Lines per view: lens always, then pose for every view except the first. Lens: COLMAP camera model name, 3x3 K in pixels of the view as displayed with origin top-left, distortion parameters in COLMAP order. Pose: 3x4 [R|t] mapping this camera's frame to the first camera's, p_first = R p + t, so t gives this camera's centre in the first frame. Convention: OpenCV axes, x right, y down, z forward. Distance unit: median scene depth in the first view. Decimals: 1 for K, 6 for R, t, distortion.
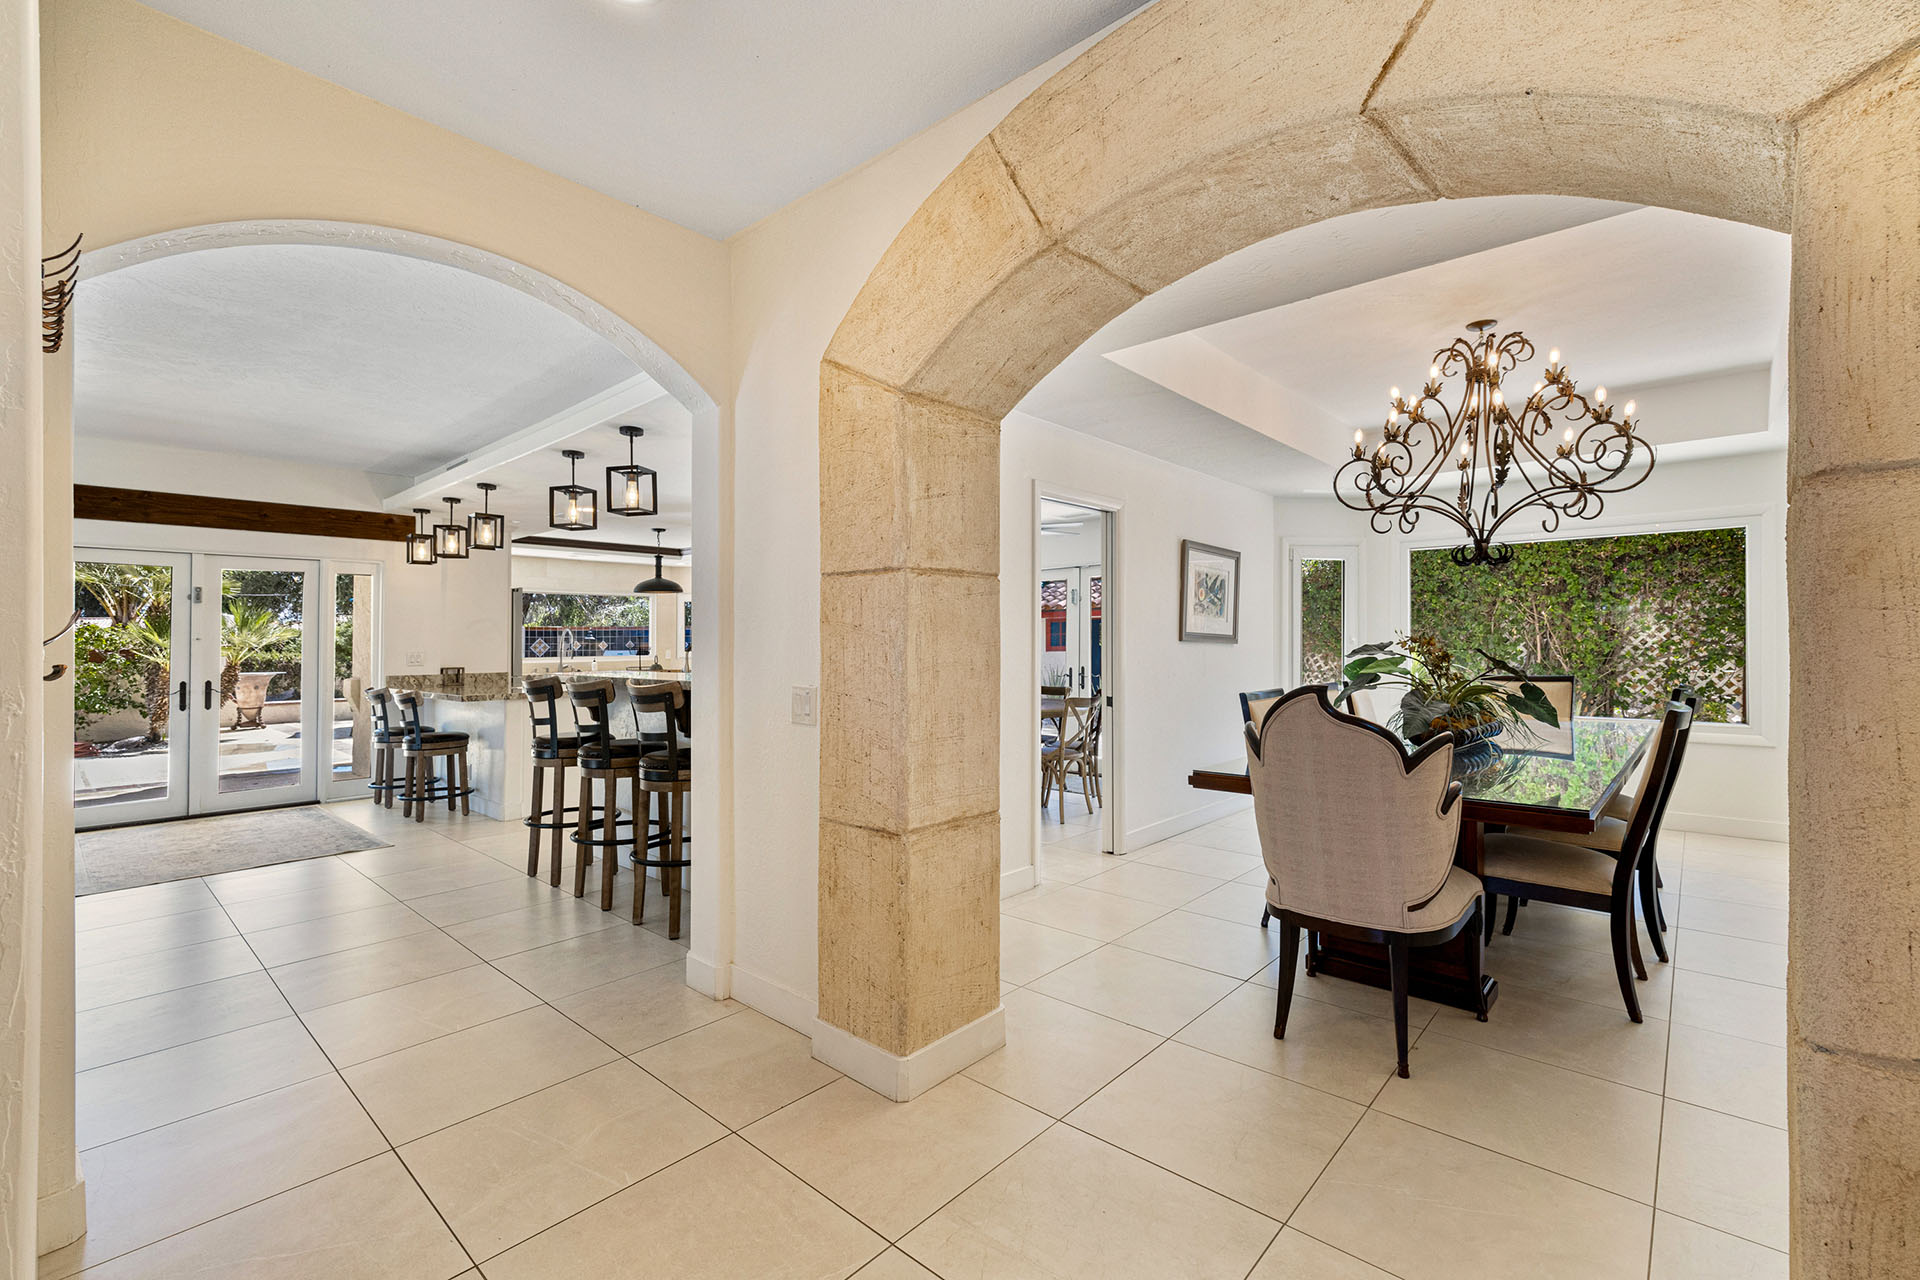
lens RADIAL K [[823.9, 0, 977.5], [0, 823.9, 628.4], [0, 0, 1]] dist [0.001089, 0.000288]
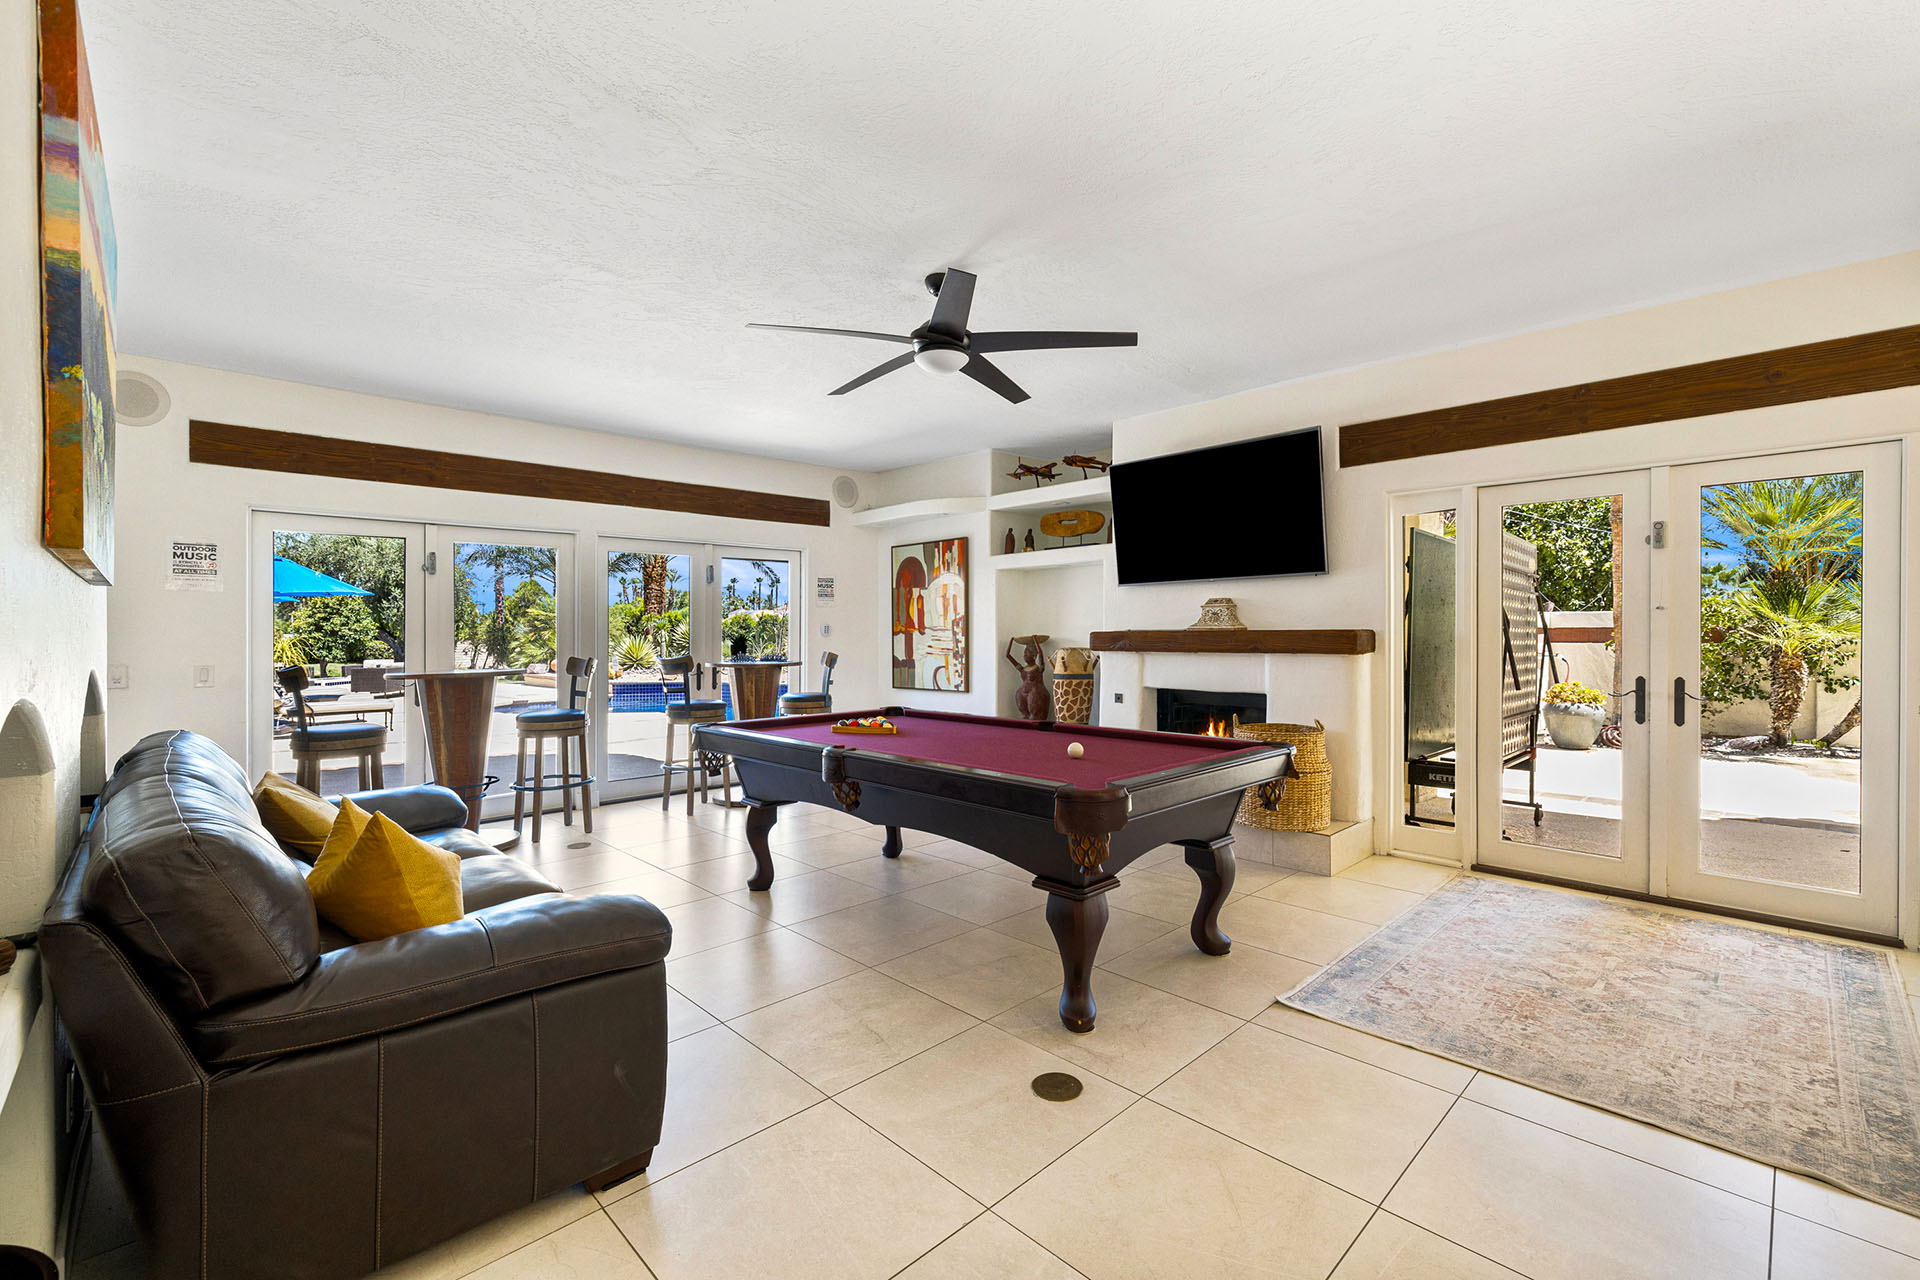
lens RADIAL K [[823.9, 0, 966.2], [0, 823.9, 631.8], [0, 0, 1]] dist [0.001089, 0.000288]
pose [[-0.070325, 0.008096, -0.997491, -0.367007], [0.021634, 0.999744, 0.006589, 0.018289], [0.997289, -0.021116, -0.070483, 0.642251]]
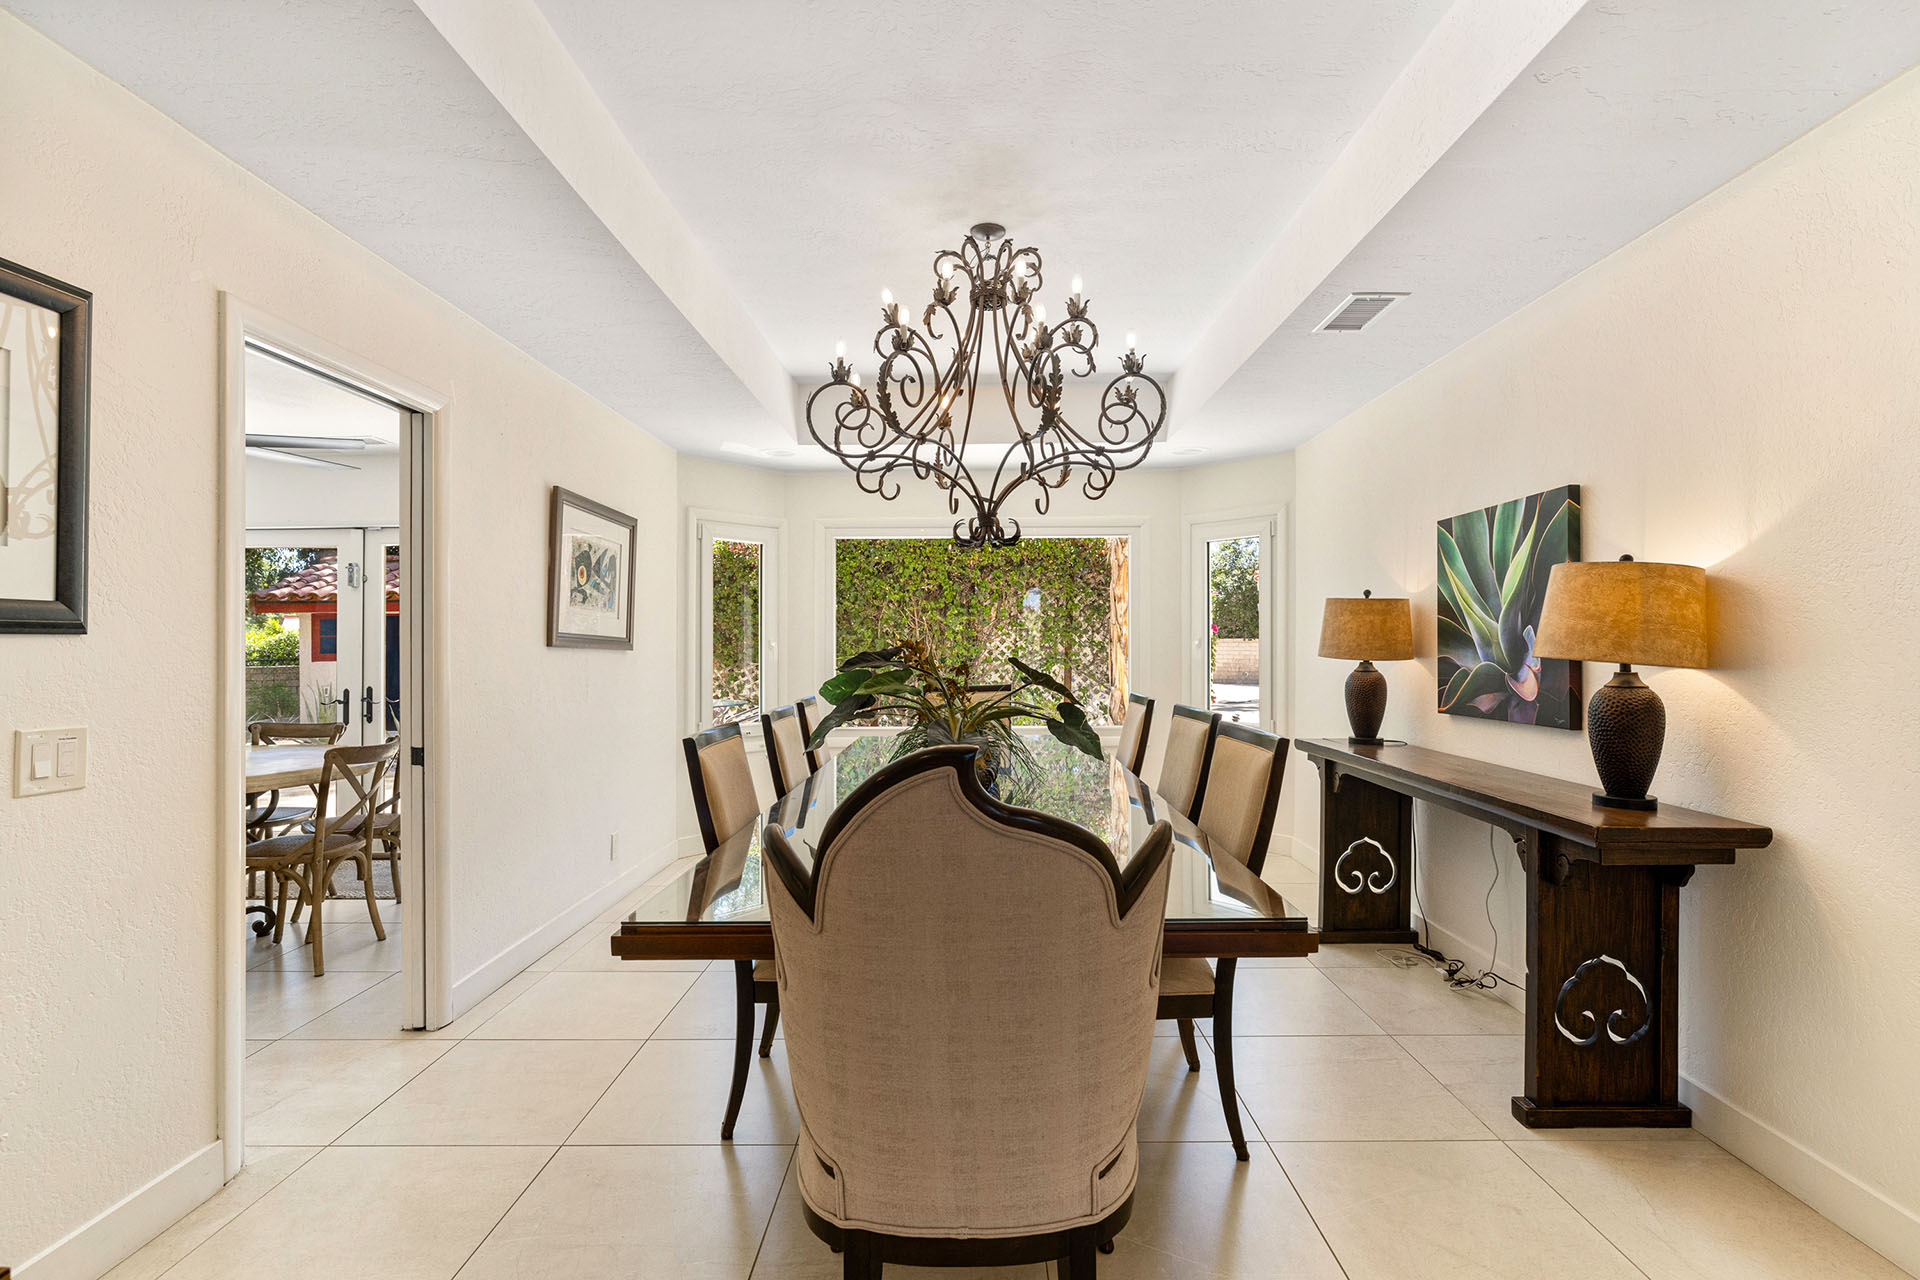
lens RADIAL K [[867.8, 0, 964.2], [0, 867.8, 646.8], [0, 0, 1]] dist [0.002342, 0.000380]
pose [[0.752172, -0.001755, 0.658964, 0.047881], [-0.008857, 0.999879, 0.012774, 0.003833], [-0.658907, -0.015445, 0.752066, 0.292910]]
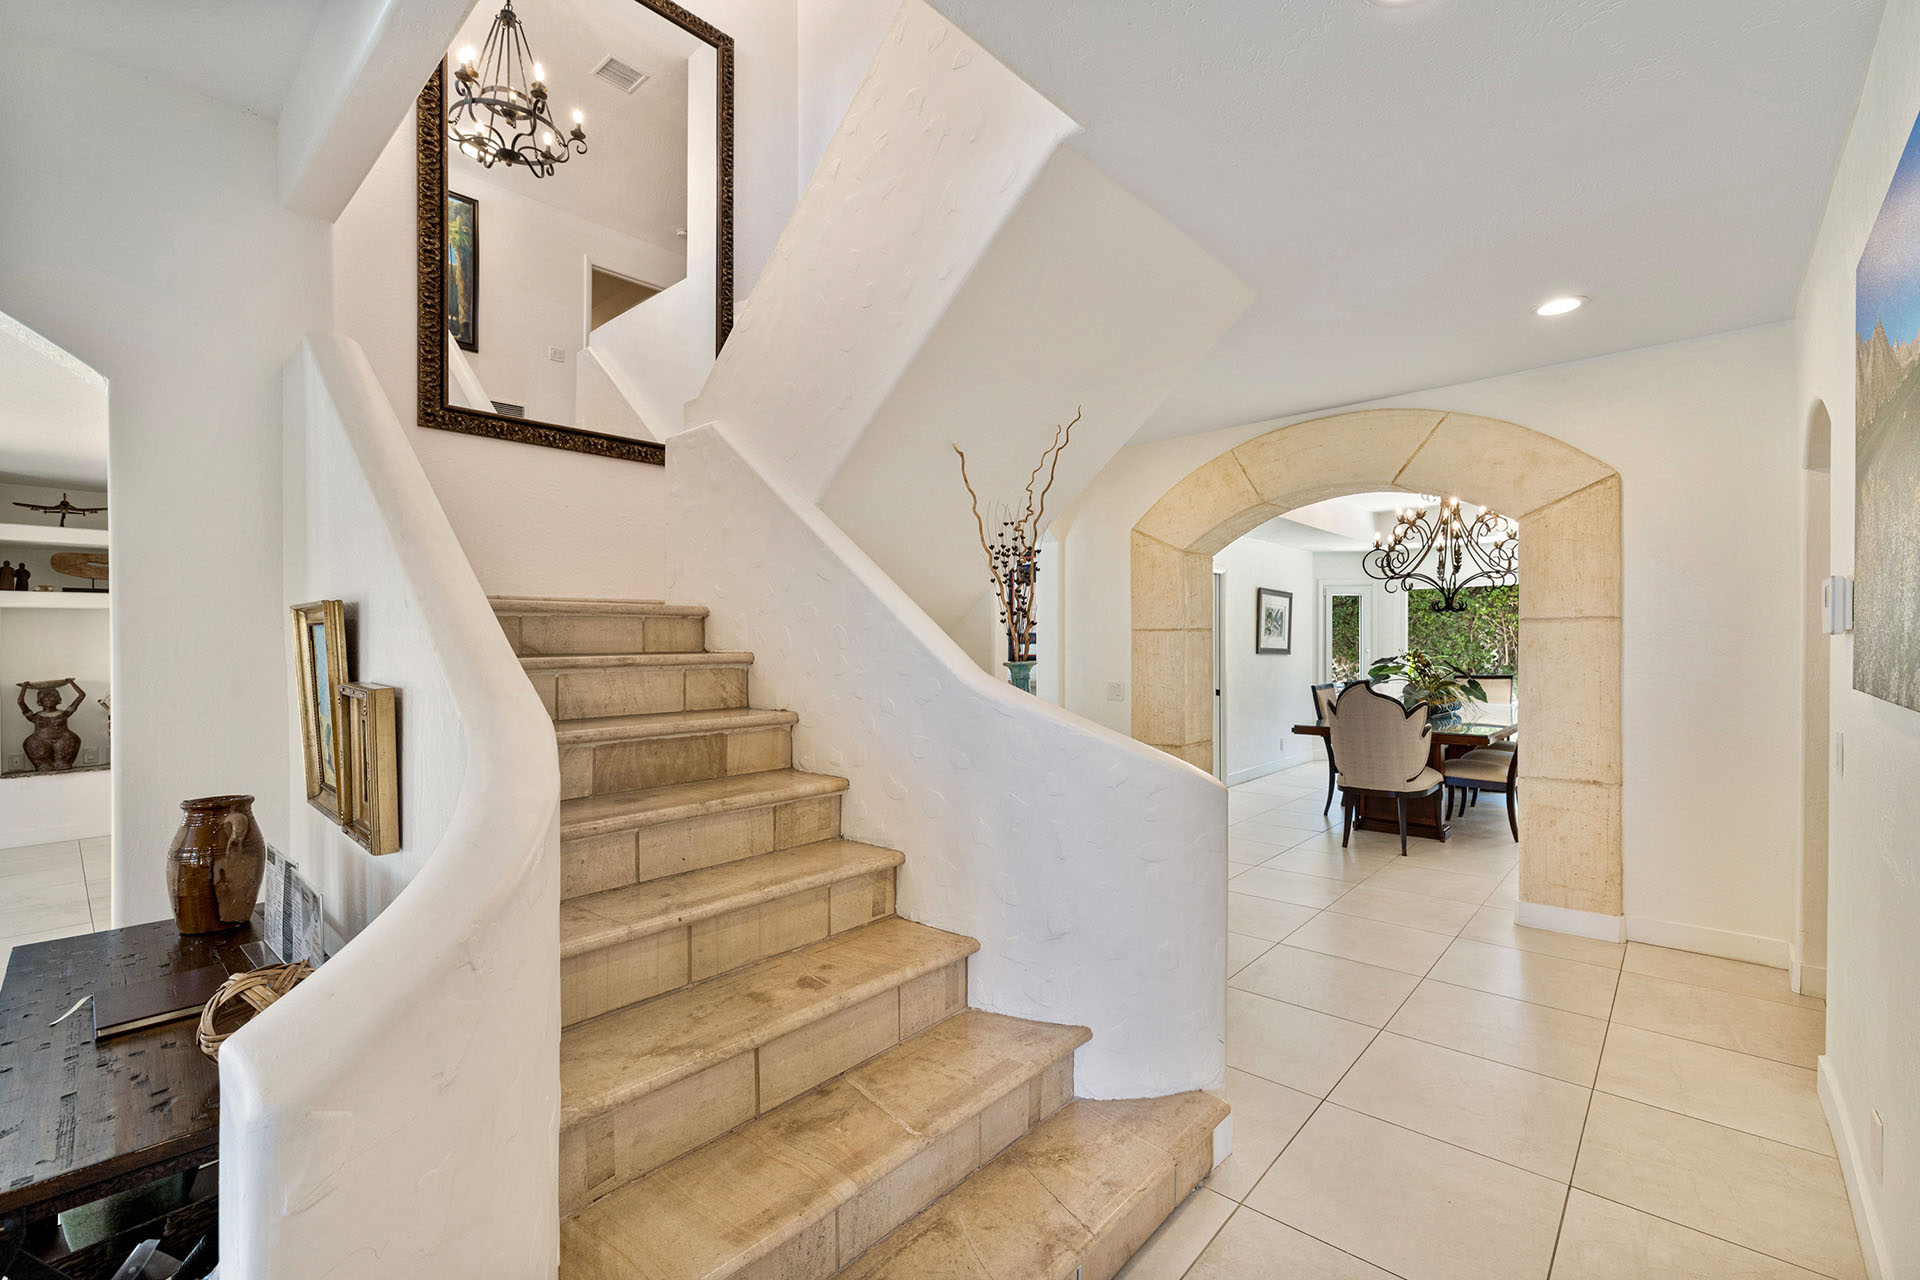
lens RADIAL K [[823.9, 0, 959.9], [0, 823.9, 642.0], [0, 0, 1]] dist [0.001089, 0.000288]
pose [[0.999898, -0.004738, -0.013490, -0.289086], [0.004936, 0.999880, 0.014659, -0.031765], [0.013419, -0.014724, 0.999802, -0.548181]]
